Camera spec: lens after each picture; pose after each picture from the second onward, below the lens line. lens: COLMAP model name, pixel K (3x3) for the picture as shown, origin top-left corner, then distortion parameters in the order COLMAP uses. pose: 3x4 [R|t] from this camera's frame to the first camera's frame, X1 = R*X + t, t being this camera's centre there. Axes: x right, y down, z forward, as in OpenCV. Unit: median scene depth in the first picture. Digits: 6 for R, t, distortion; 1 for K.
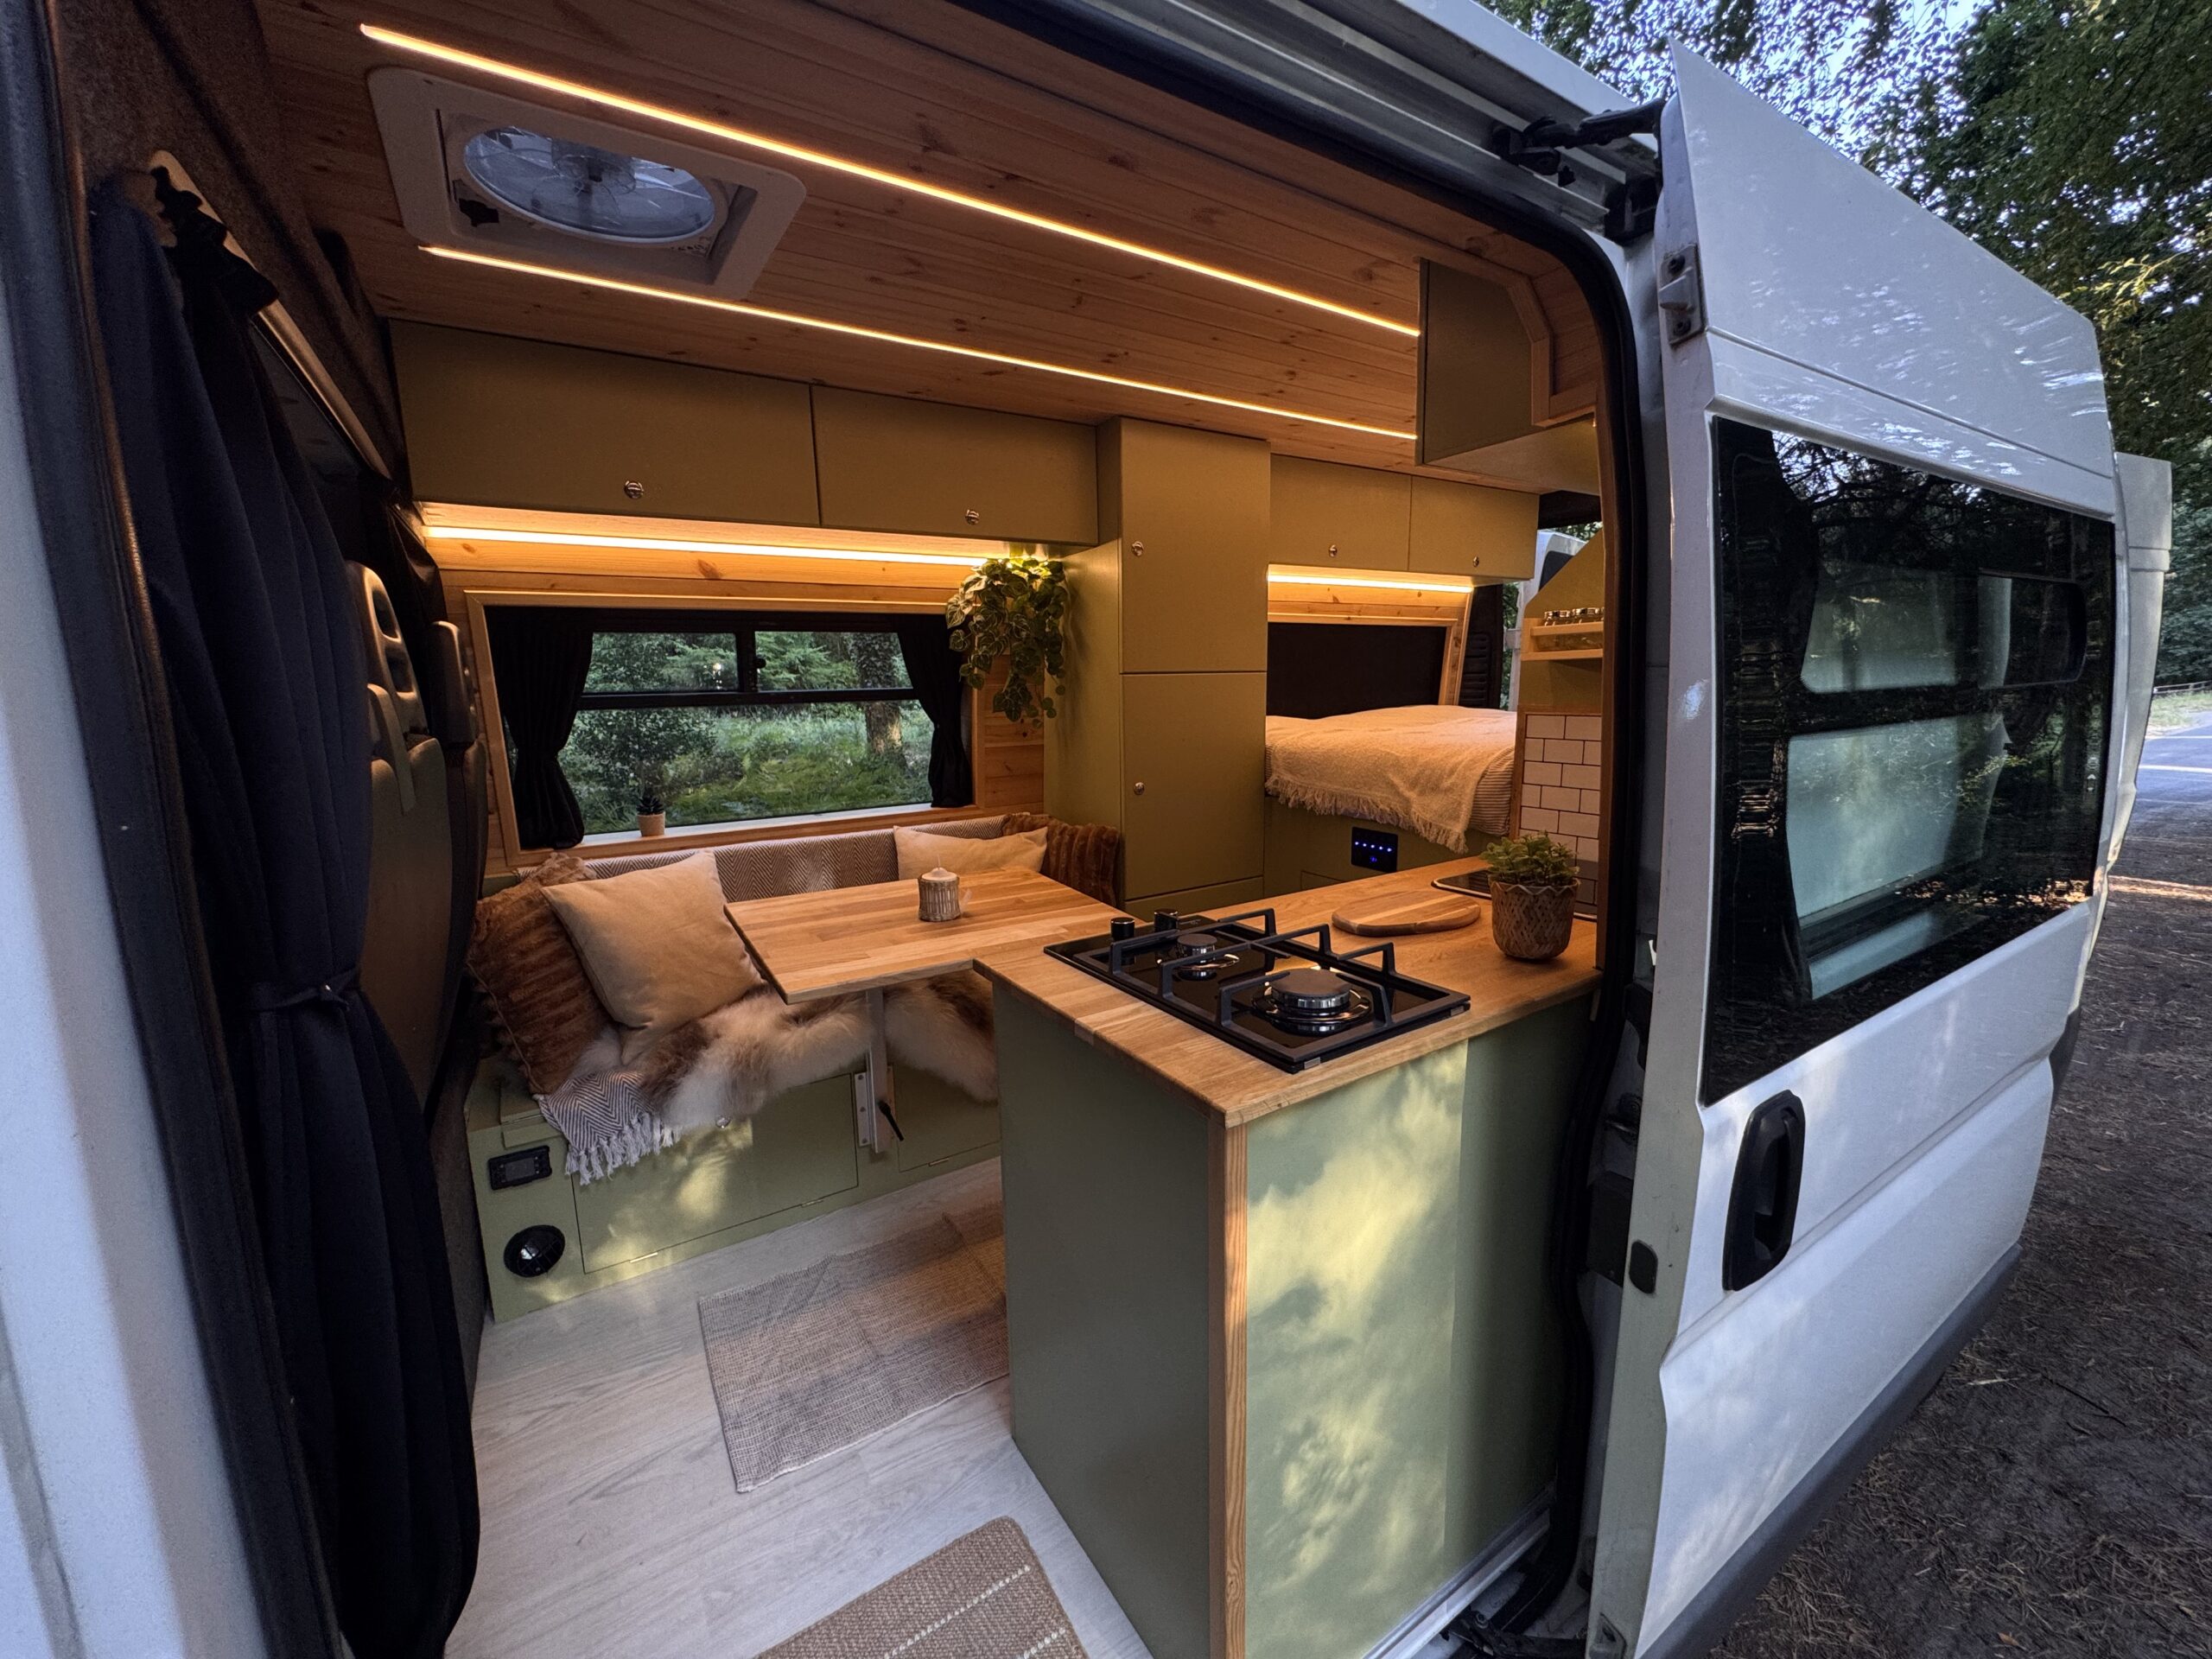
lens RADIAL K [[888.2, 0, 1097.8], [0, 888.2, 819.9], [0, 0, 1]] dist [-0.000884, -0.000050]
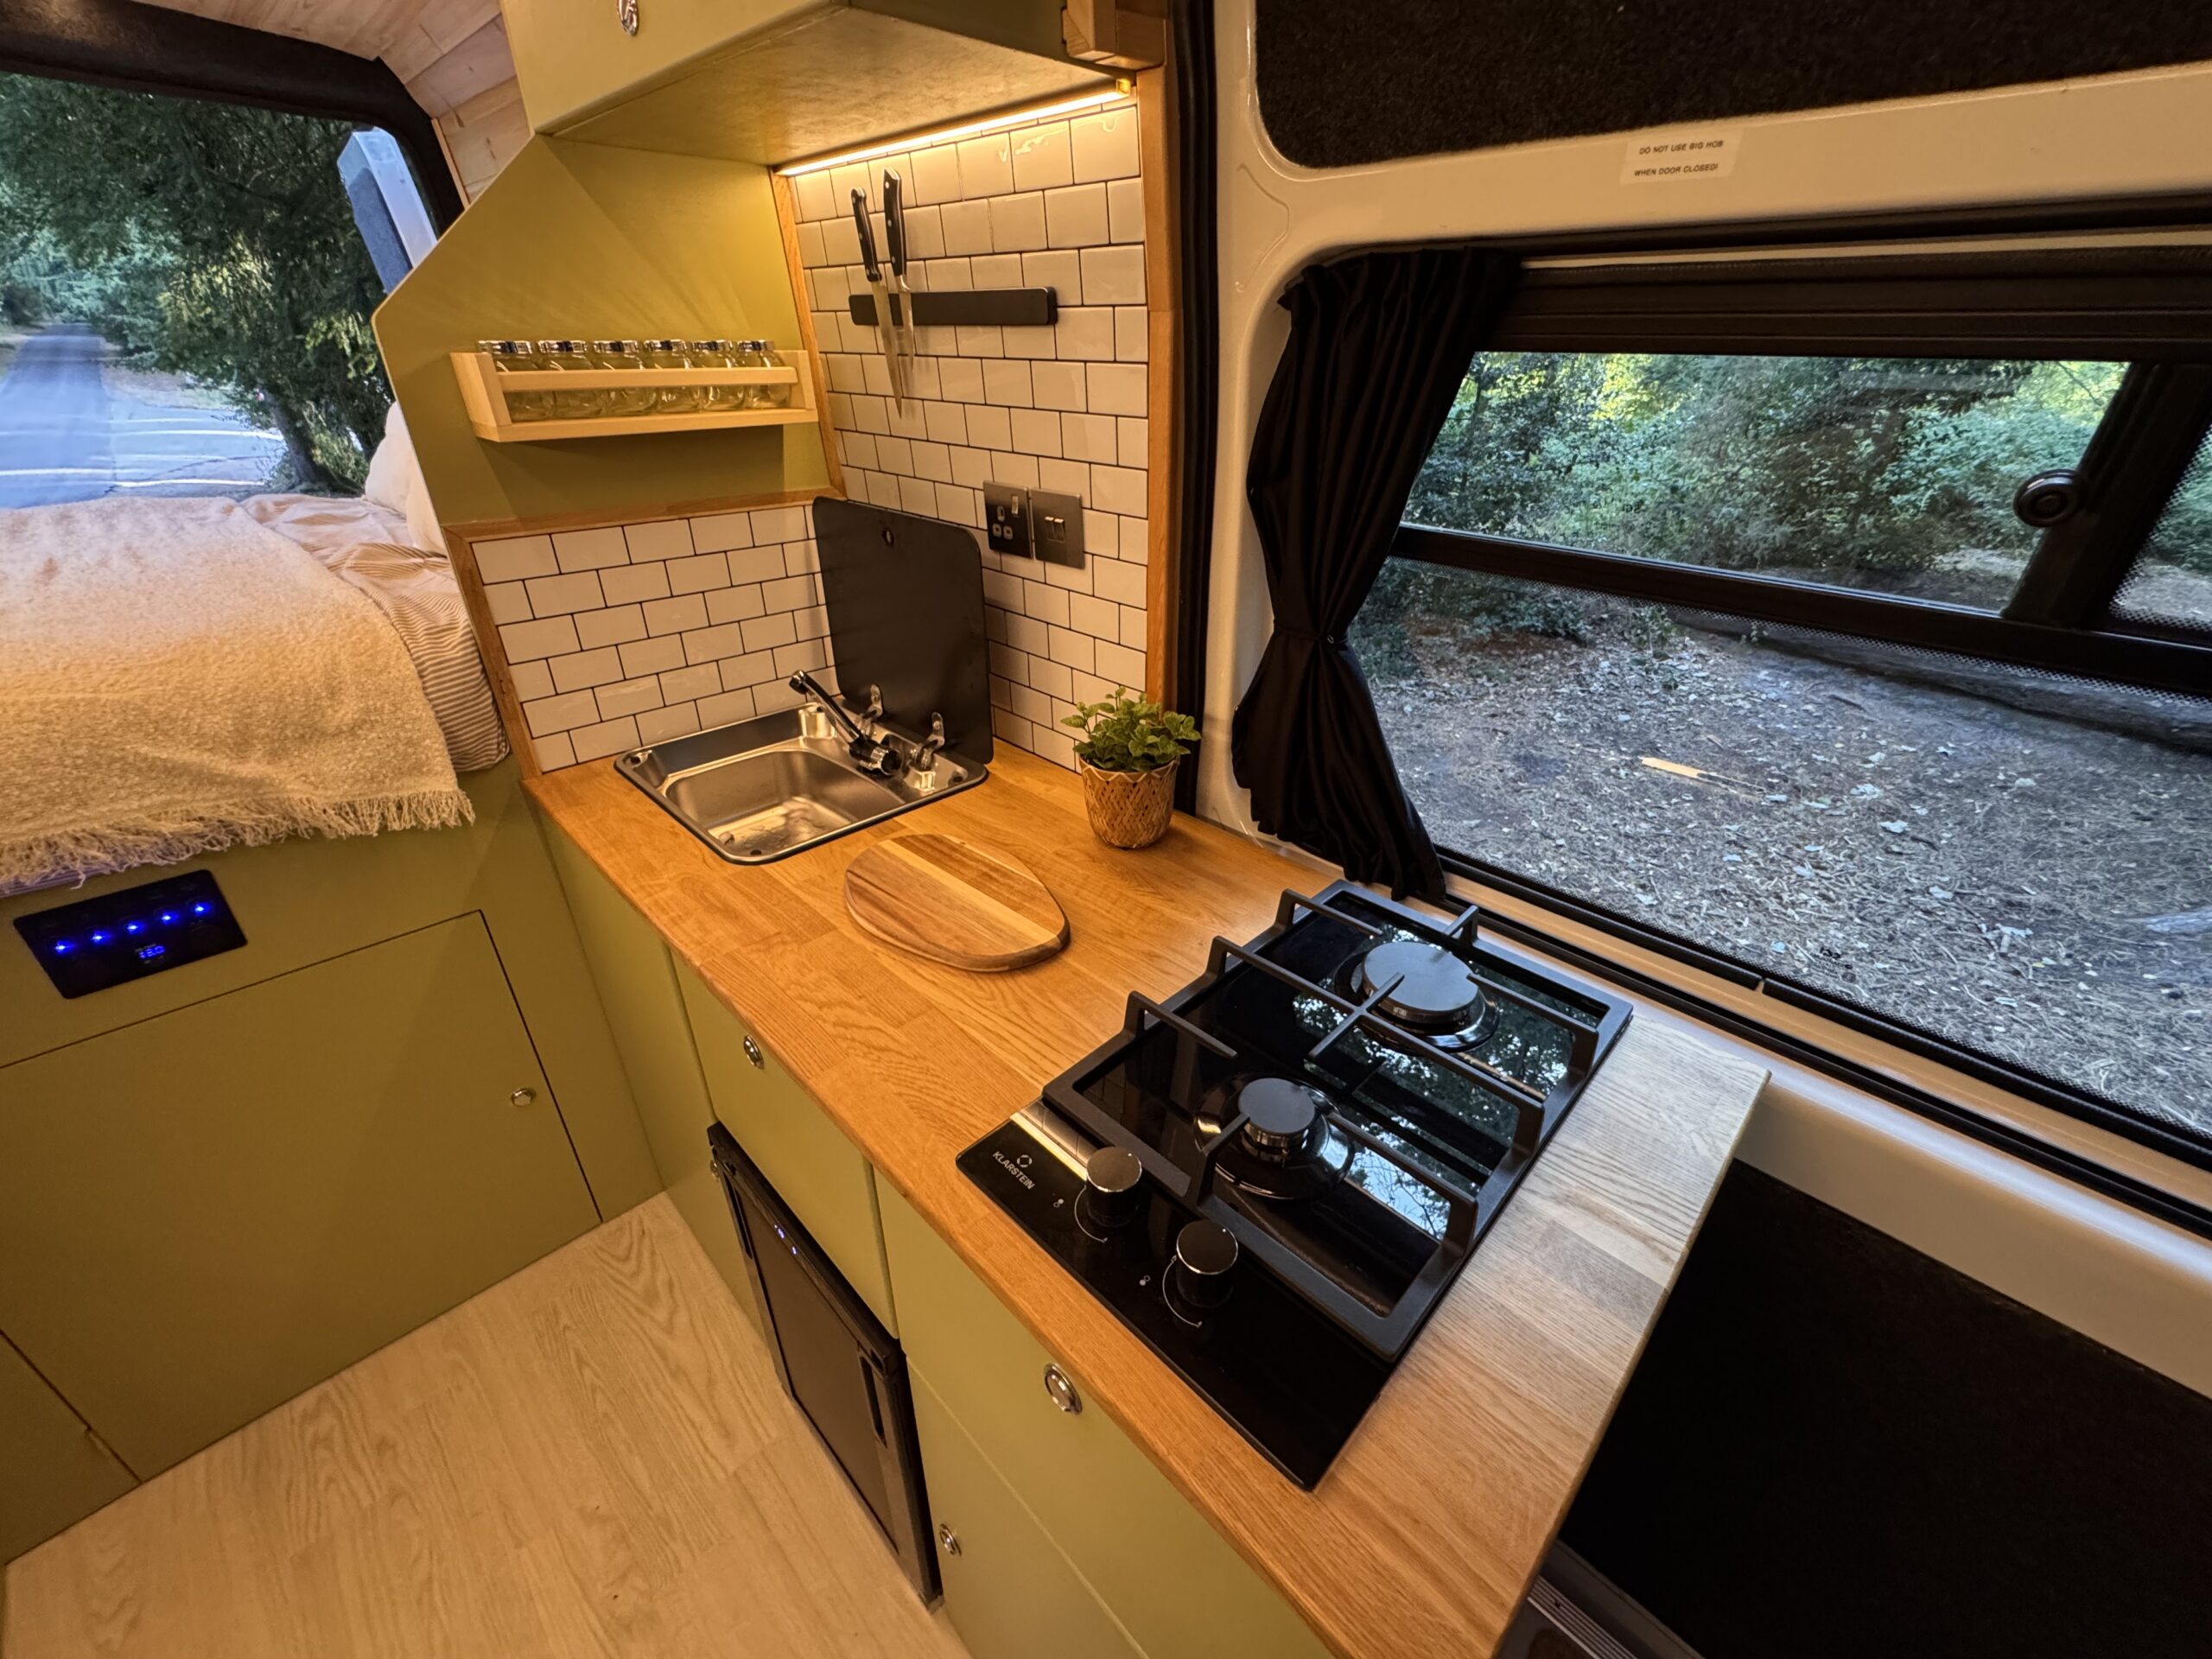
lens RADIAL K [[888.2, 0, 1099.6], [0, 888.2, 823.4], [0, 0, 1]] dist [-0.000884, -0.000050]
pose [[-0.216336, -0.438380, 0.872365, -0.142001], [0.153909, 0.867040, 0.473872, -0.155217], [-0.964111, 0.236781, -0.120102, 0.676114]]
